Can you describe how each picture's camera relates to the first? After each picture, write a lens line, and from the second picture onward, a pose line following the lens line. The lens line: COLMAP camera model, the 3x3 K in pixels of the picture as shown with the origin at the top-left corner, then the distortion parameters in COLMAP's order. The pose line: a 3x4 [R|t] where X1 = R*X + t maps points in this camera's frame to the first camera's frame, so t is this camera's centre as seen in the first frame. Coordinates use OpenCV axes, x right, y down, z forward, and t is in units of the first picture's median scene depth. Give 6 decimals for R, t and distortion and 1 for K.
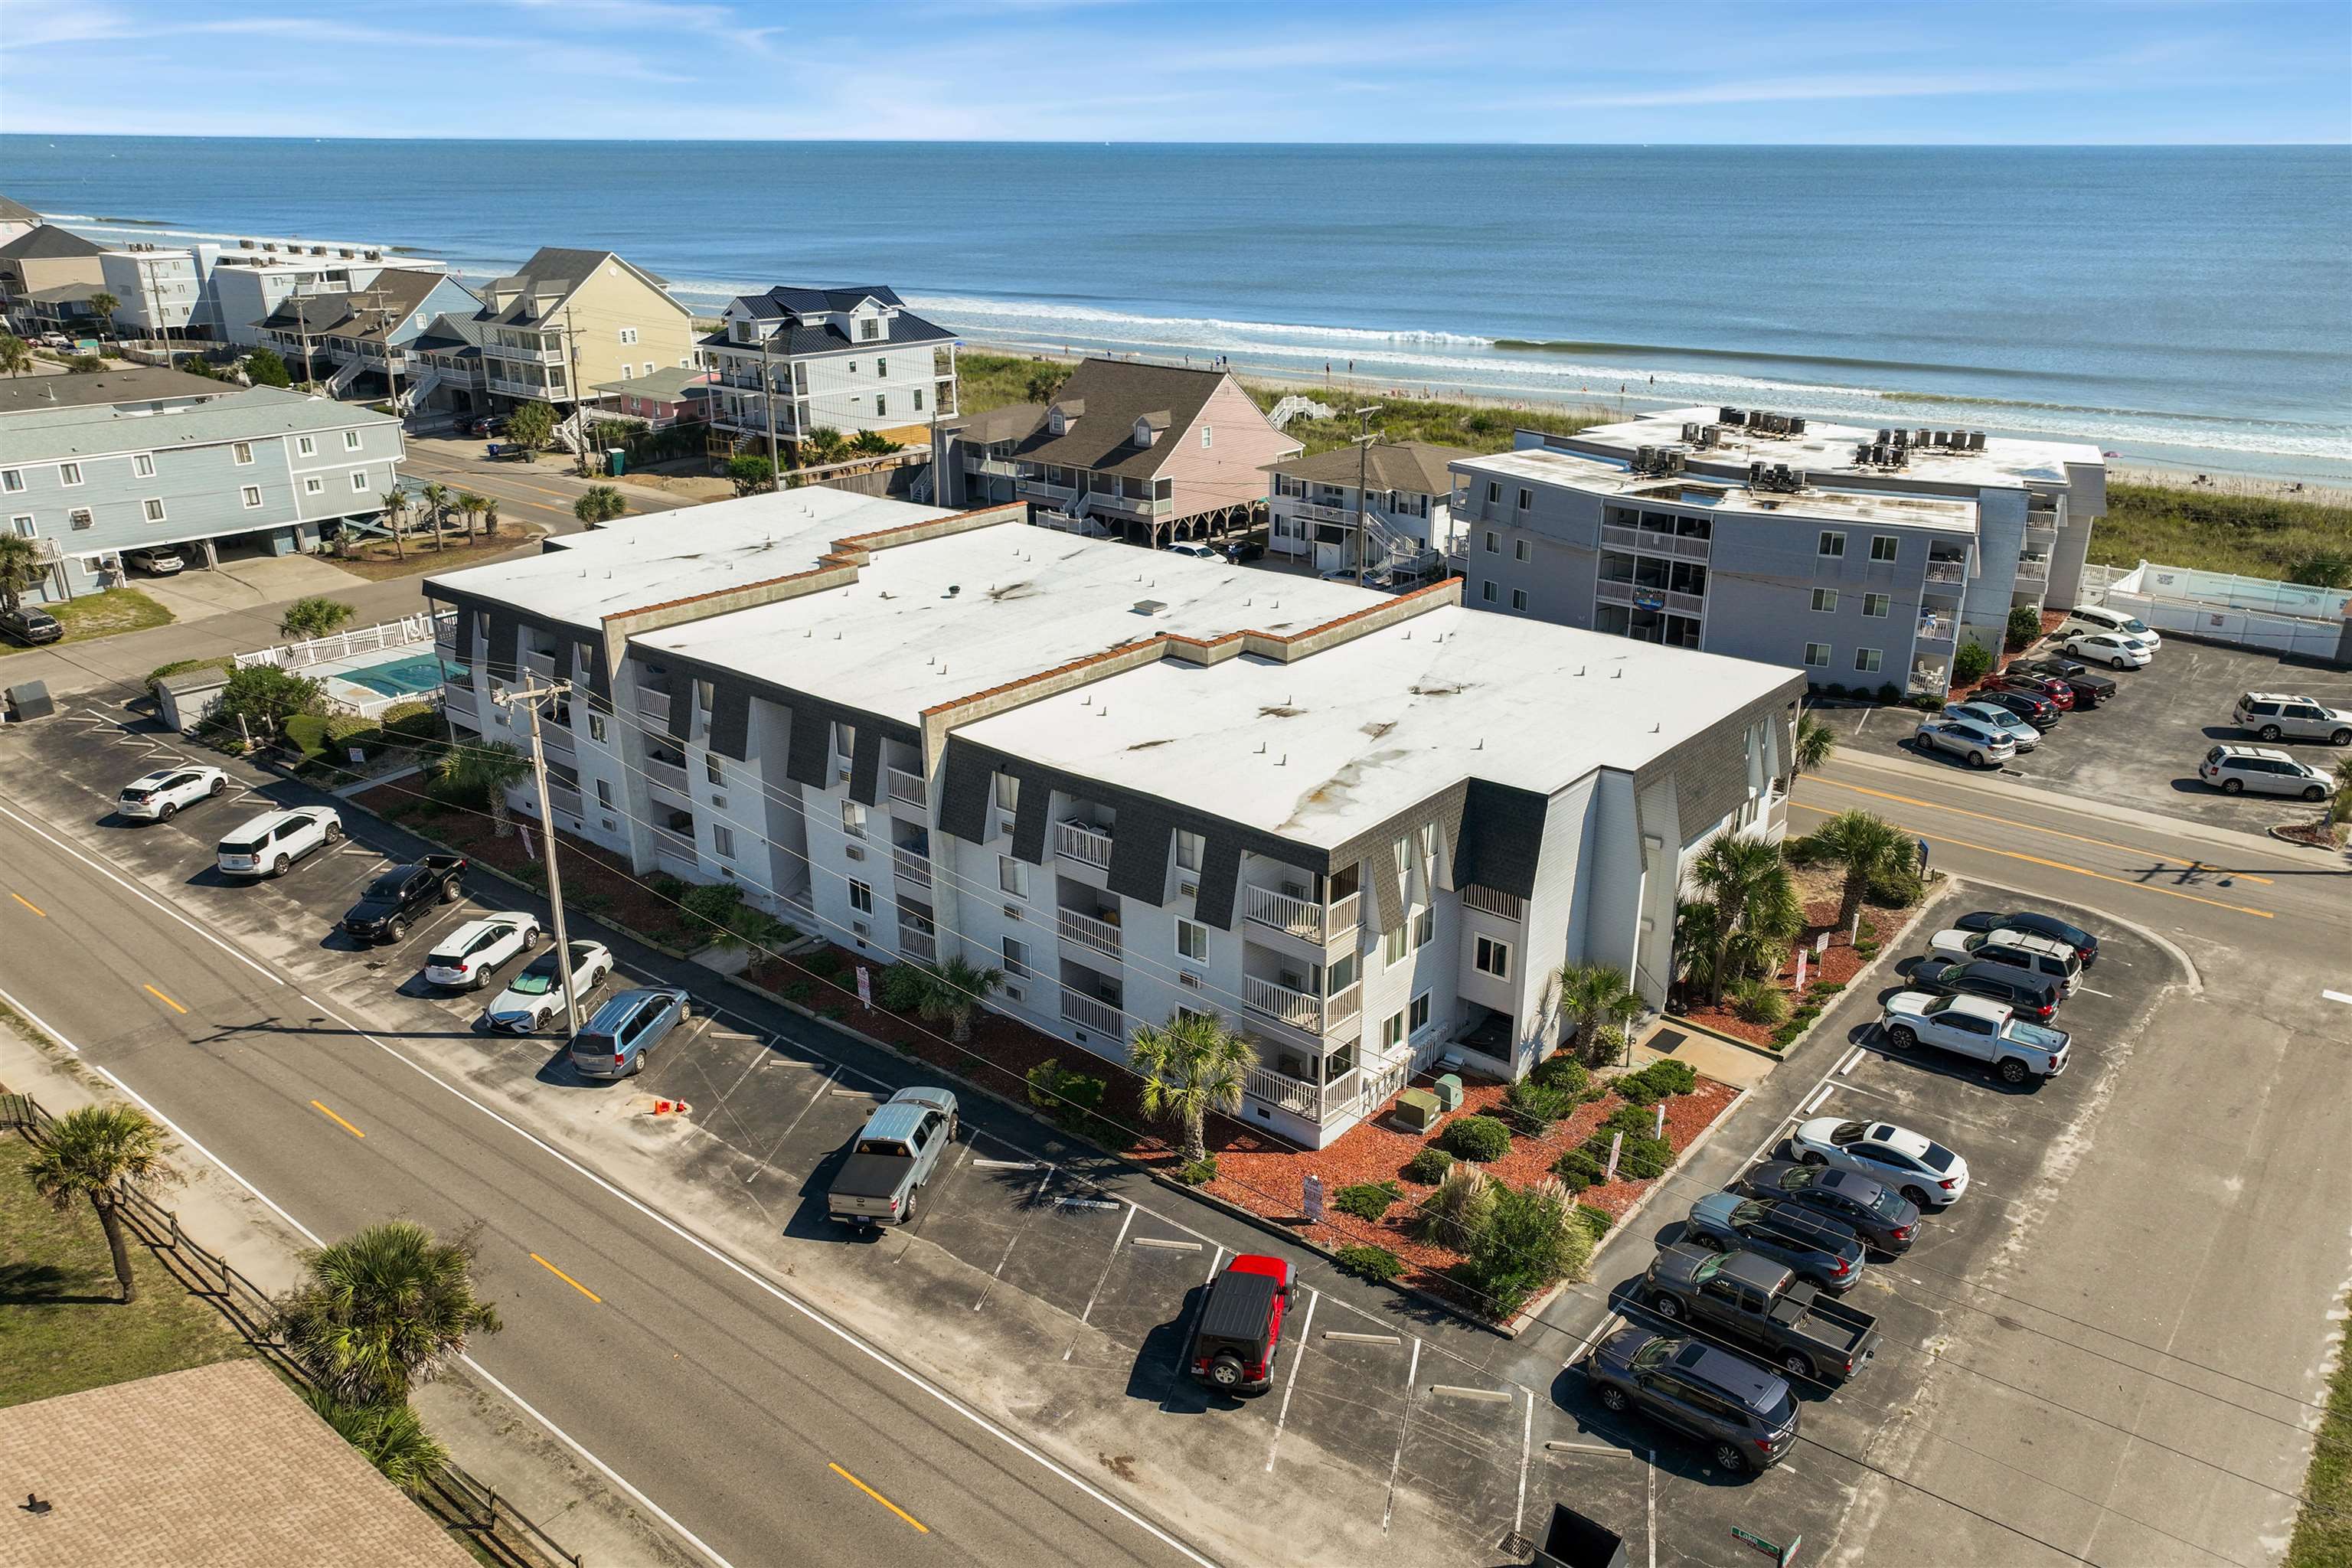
lens RADIAL K [[1680.7, 0, 1191.1], [0, 1680.7, 791.7], [0, 0, 1]] dist [-0.003785, 0.012309]
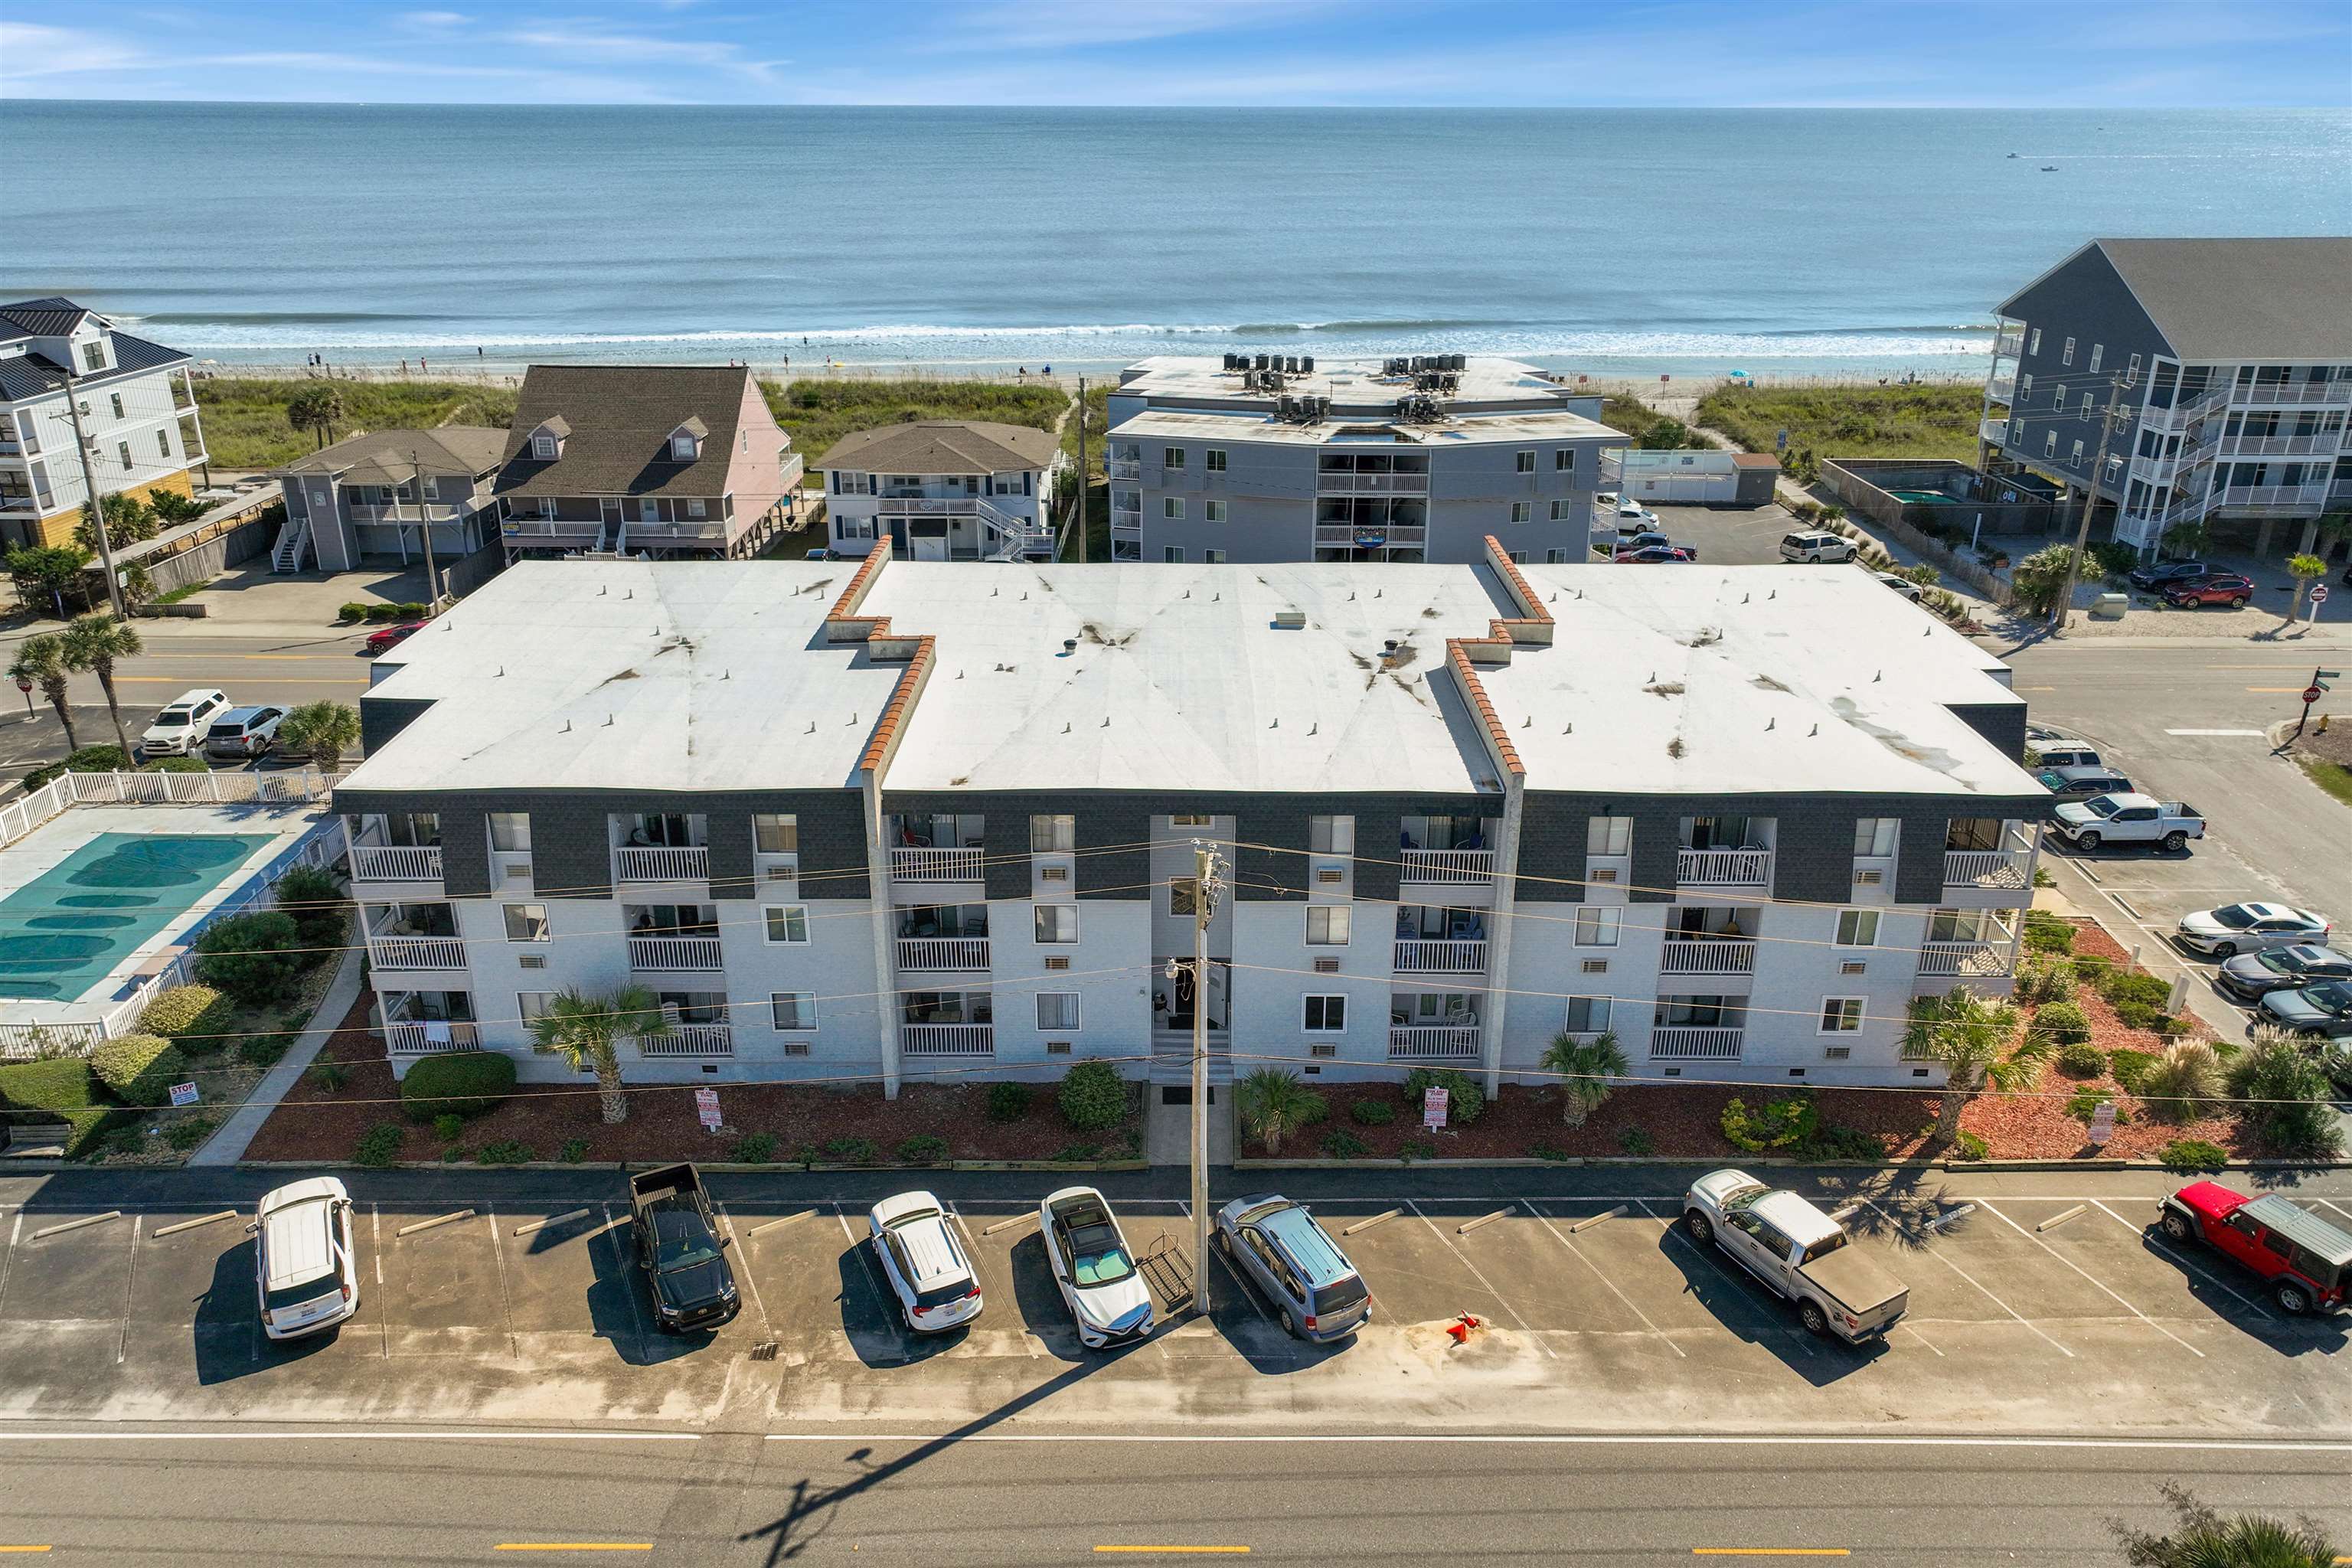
lens RADIAL K [[1680.7, 0, 1148.3], [0, 1680.7, 702.4], [0, 0, 1]] dist [-0.003785, 0.012309]
pose [[0.784565, -0.211223, 0.582961, -0.673341], [0.224681, 0.973138, 0.050213, -0.139916], [-0.577907, 0.091585, 0.810947, 0.338765]]
